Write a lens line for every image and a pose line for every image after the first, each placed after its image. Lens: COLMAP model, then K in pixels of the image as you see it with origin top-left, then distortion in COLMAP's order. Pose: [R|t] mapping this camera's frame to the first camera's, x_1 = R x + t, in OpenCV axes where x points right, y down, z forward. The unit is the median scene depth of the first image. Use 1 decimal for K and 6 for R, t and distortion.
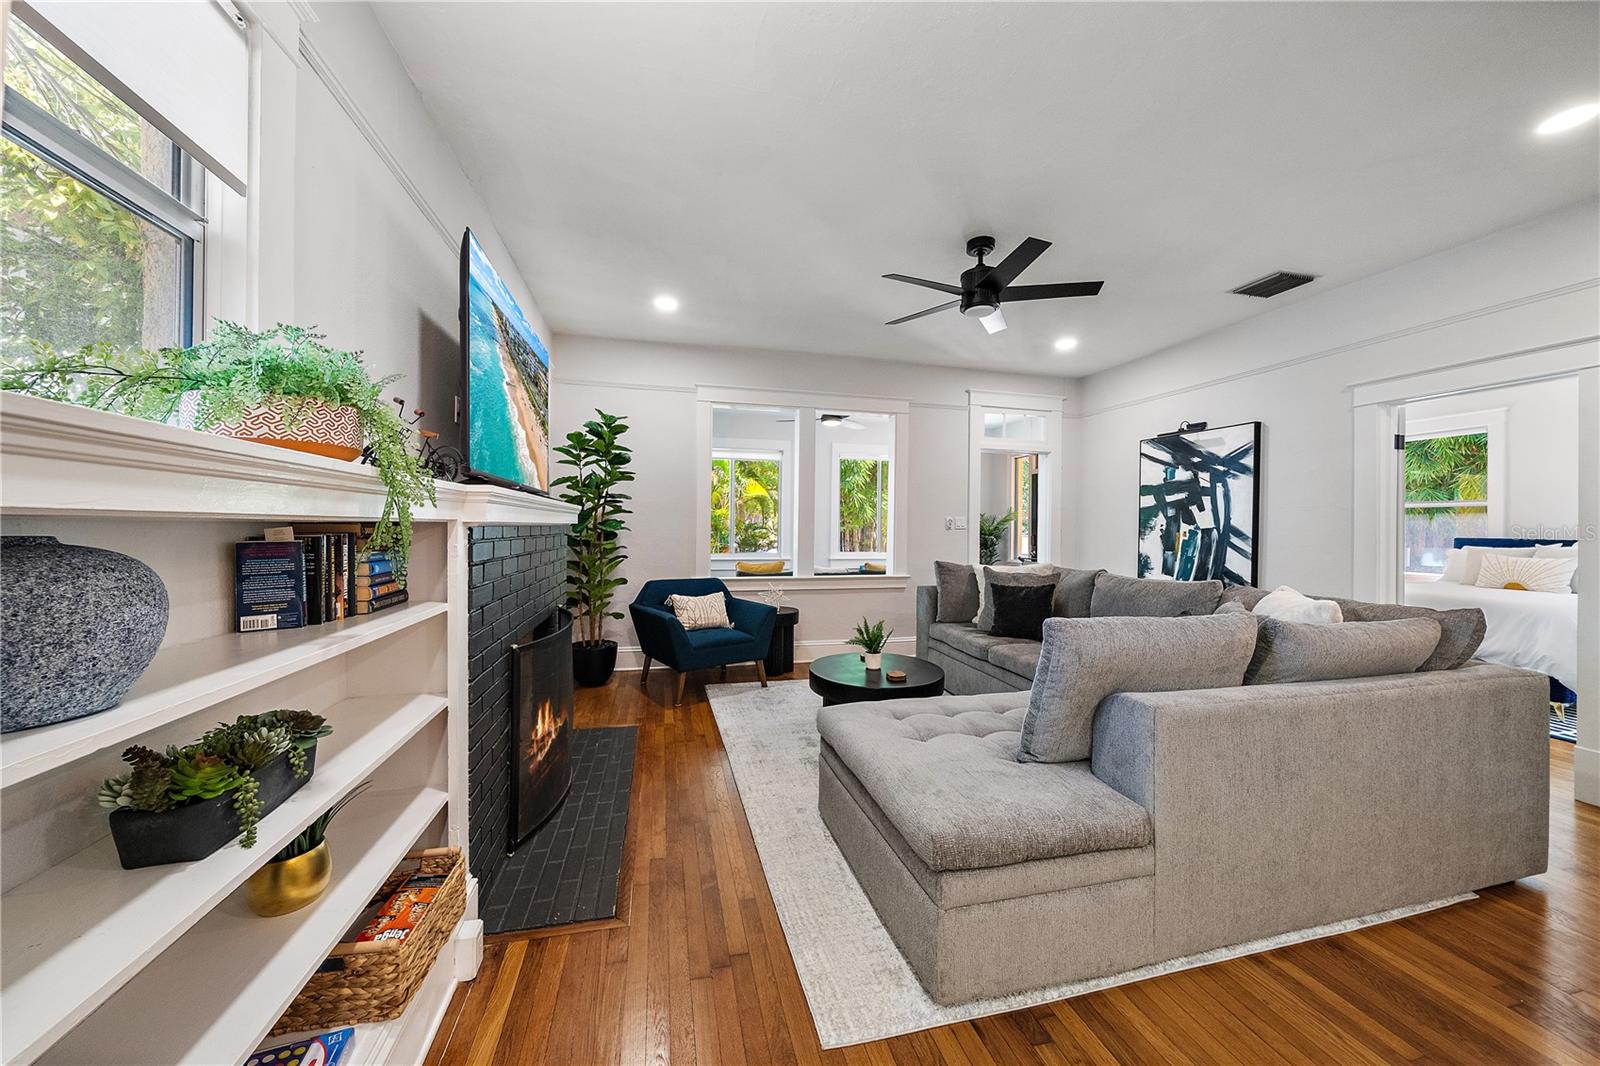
lens RADIAL K [[570.3, 0, 784.6], [0, 570.3, 525.8], [0, 0, 1]] dist [-0.007714, -0.000202]
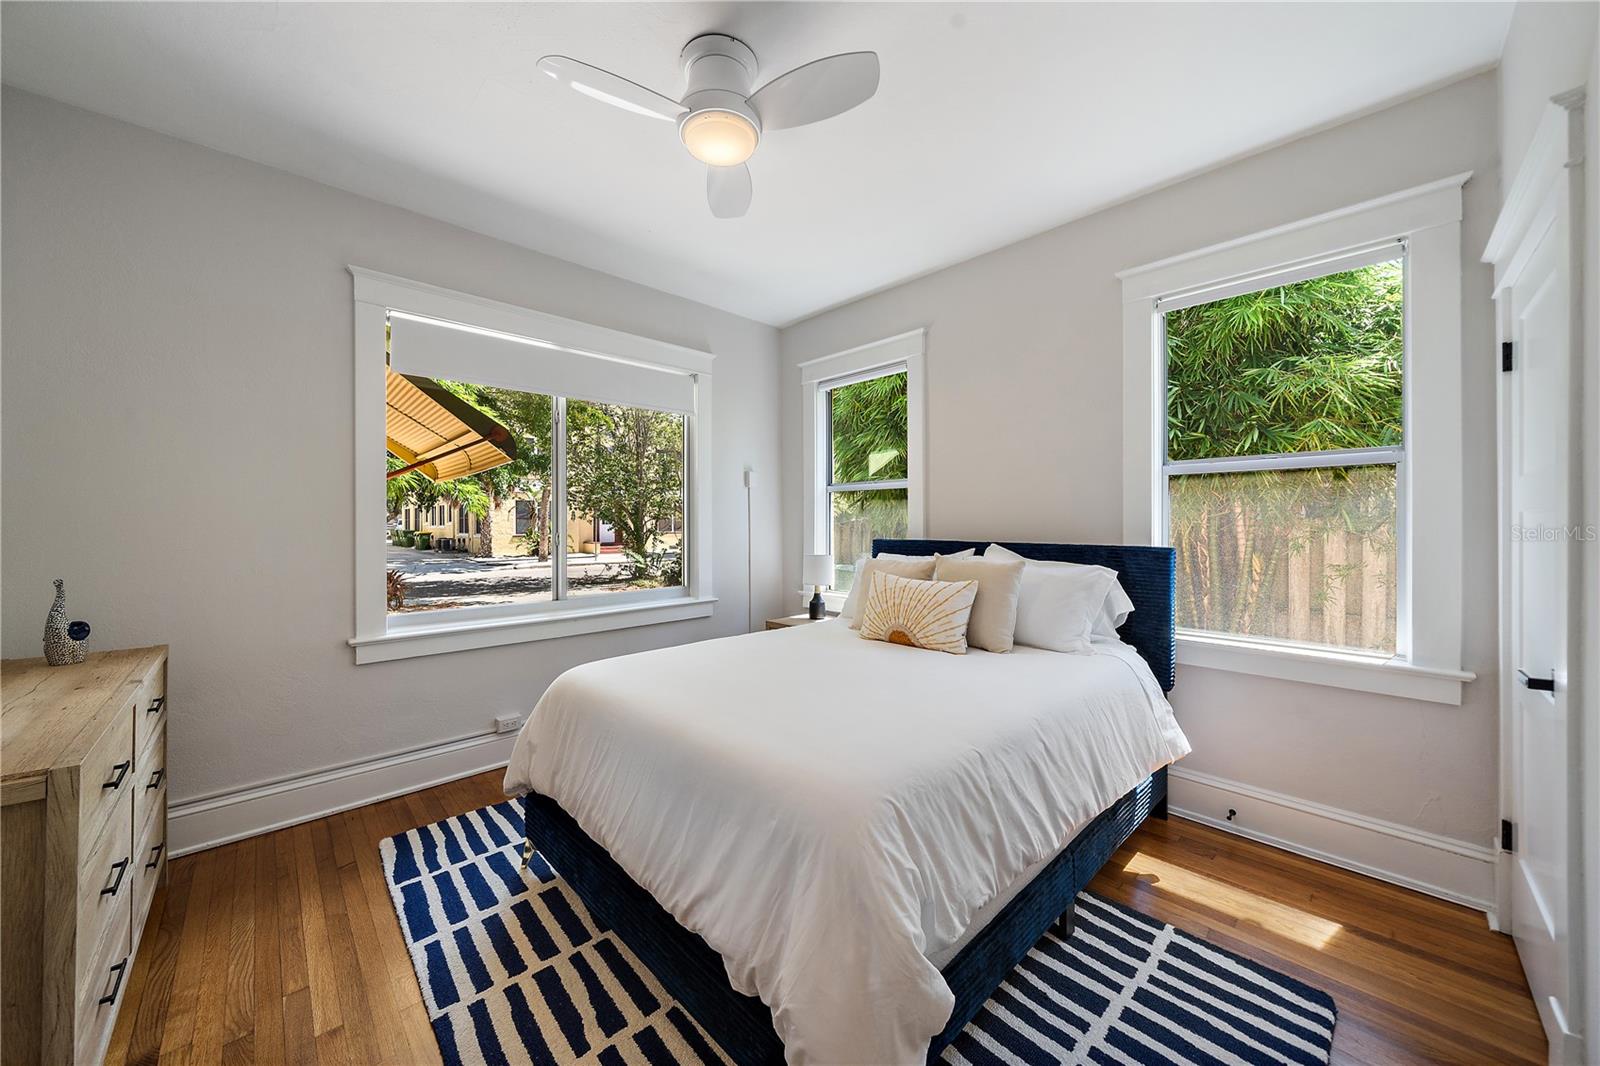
lens RADIAL K [[570.3, 0, 799.2], [0, 570.3, 517.4], [0, 0, 1]] dist [-0.007714, -0.000202]
pose [[0.859322, -0.011574, 0.511304, 0.818742], [0.008443, 0.999929, 0.008443, -0.009710], [-0.511365, -0.002938, 0.859358, 0.508480]]
